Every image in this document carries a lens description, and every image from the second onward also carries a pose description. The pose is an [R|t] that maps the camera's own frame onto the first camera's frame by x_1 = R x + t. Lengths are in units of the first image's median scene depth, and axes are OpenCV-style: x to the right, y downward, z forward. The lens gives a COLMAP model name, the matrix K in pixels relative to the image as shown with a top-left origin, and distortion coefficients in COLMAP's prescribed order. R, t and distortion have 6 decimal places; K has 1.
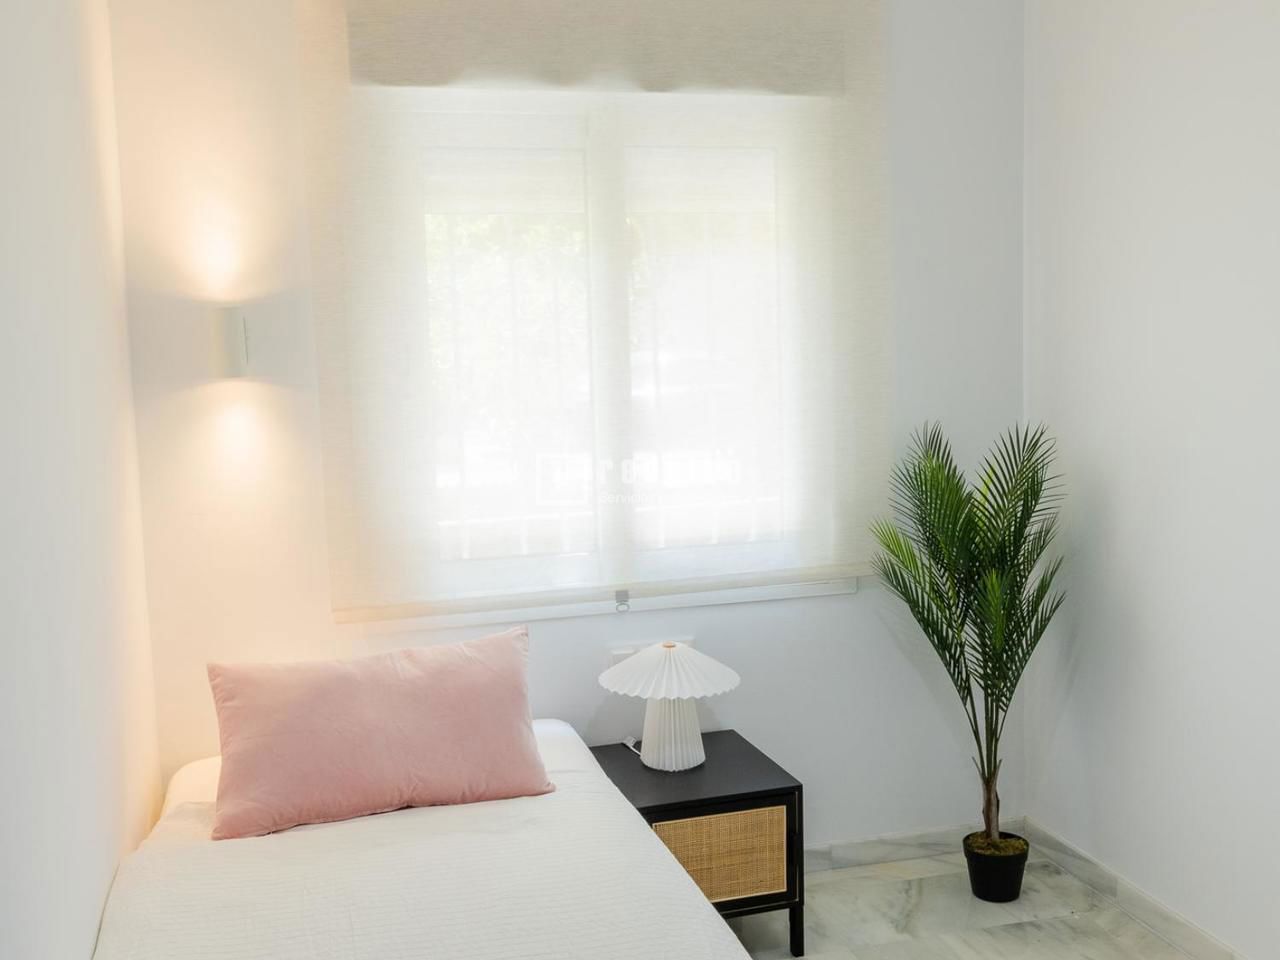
lens RADIAL K [[1310.8, 0, 640.3], [0, 1310.8, 479.6], [0, 0, 1]] dist [0.008191, 0.000589]
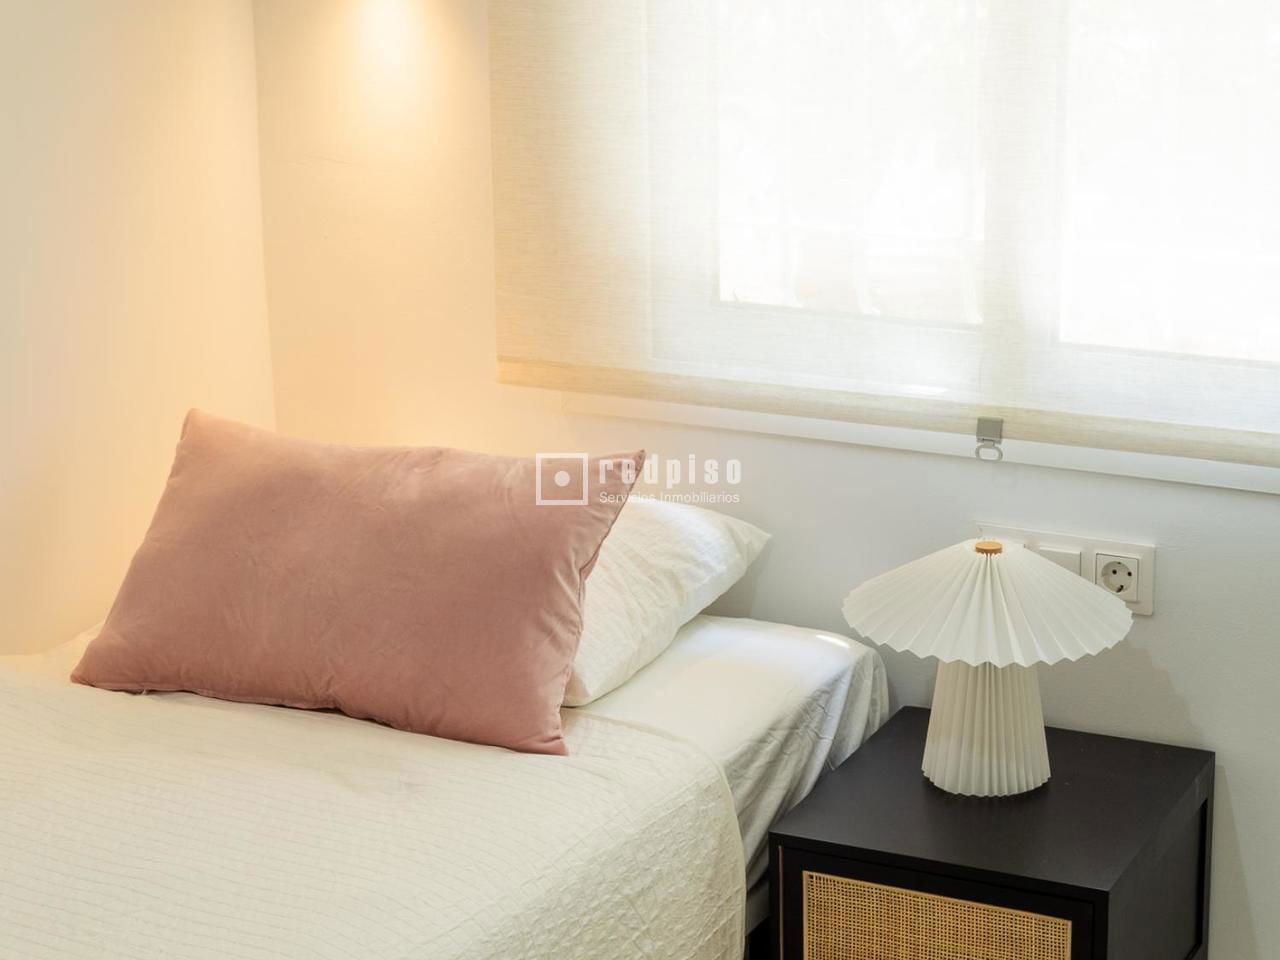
lens RADIAL K [[2743.8, 0, 638.5], [0, 2743.8, 478.4], [0, 0, 1]] dist [0.025765, 0.082819]
pose [[0.724244, 0.201718, -0.659379, 0.599789], [-0.079321, 0.974278, 0.210928, -0.104745], [0.684966, -0.100461, 0.721616, 0.172155]]
